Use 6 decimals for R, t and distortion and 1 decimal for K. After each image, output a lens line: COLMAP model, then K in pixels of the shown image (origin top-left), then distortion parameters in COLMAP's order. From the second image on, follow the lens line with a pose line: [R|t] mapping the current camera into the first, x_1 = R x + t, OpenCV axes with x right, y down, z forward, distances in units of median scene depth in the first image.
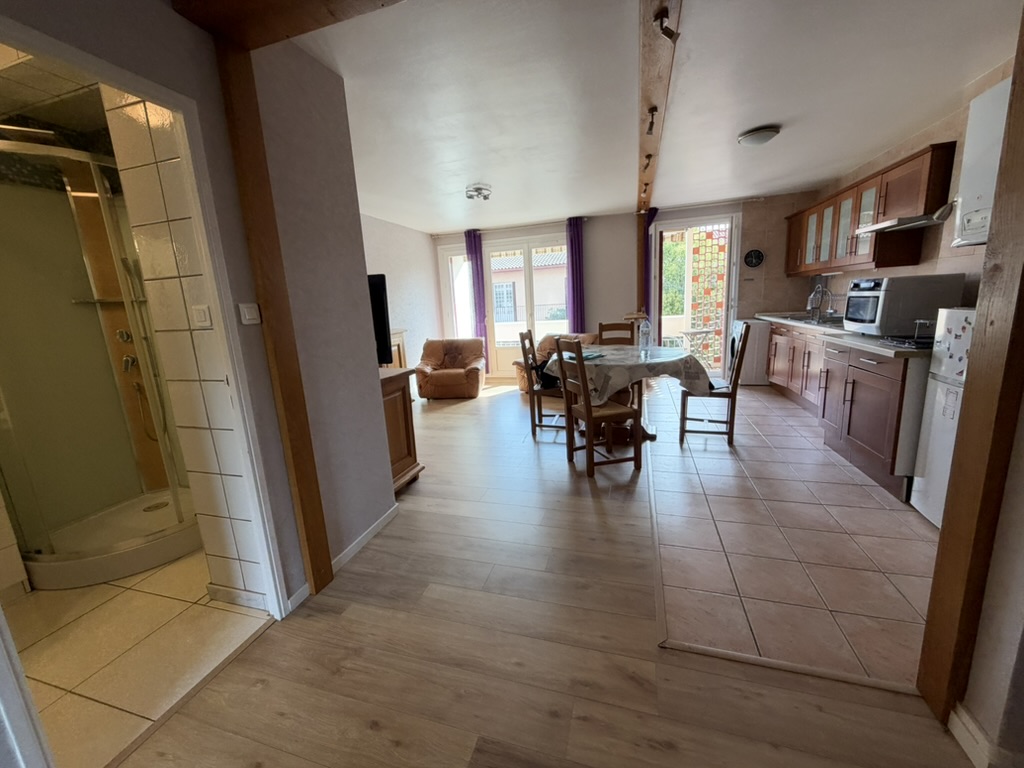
lens RADIAL K [[406.9, 0, 507.3], [0, 406.9, 384.6], [0, 0, 1]] dist [0.000070, -0.000255]
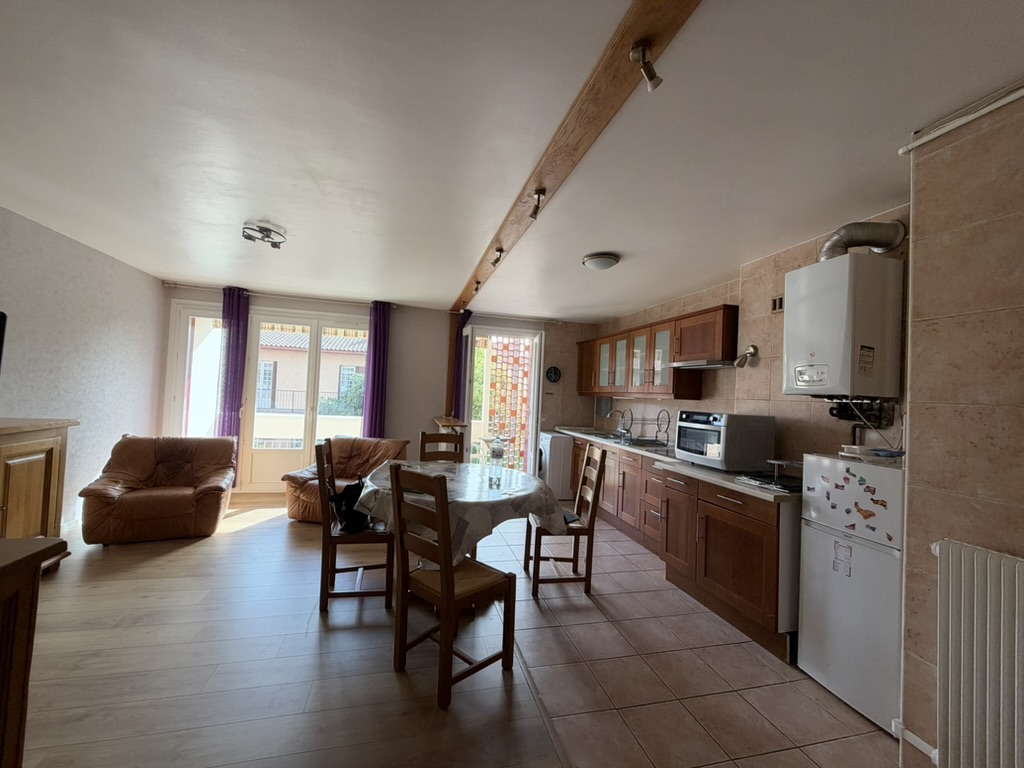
lens RADIAL K [[406.9, 0, 507.3], [0, 406.9, 384.6], [0, 0, 1]] dist [0.000070, -0.000255]
pose [[0.847632, 0.111618, 0.518712, -0.042241], [0.007549, 0.974986, -0.222136, -0.054822], [-0.530531, 0.192205, 0.825587, 0.212016]]
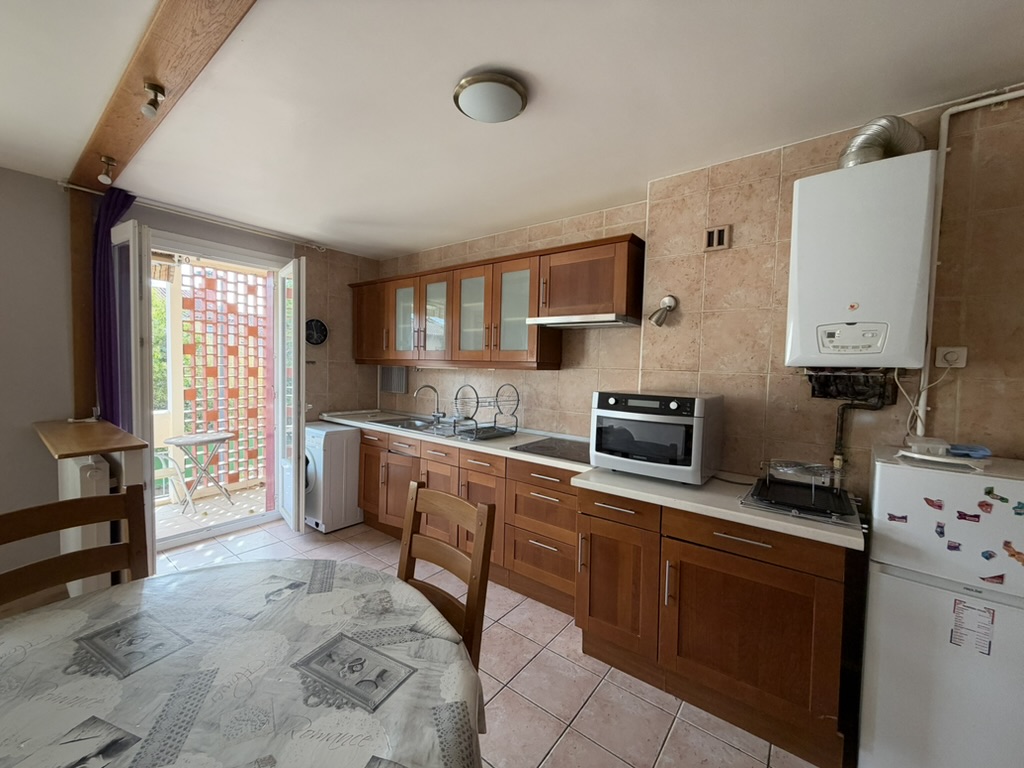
lens RADIAL K [[407.9, 0, 509.0], [0, 407.9, 383.1], [0, 0, 1]] dist [-0.001106, -0.000192]
pose [[0.352438, 0.028232, 0.935409, 0.102677], [0.140244, 0.986664, -0.082619, -0.137188], [-0.925267, 0.160304, 0.343779, 0.525467]]
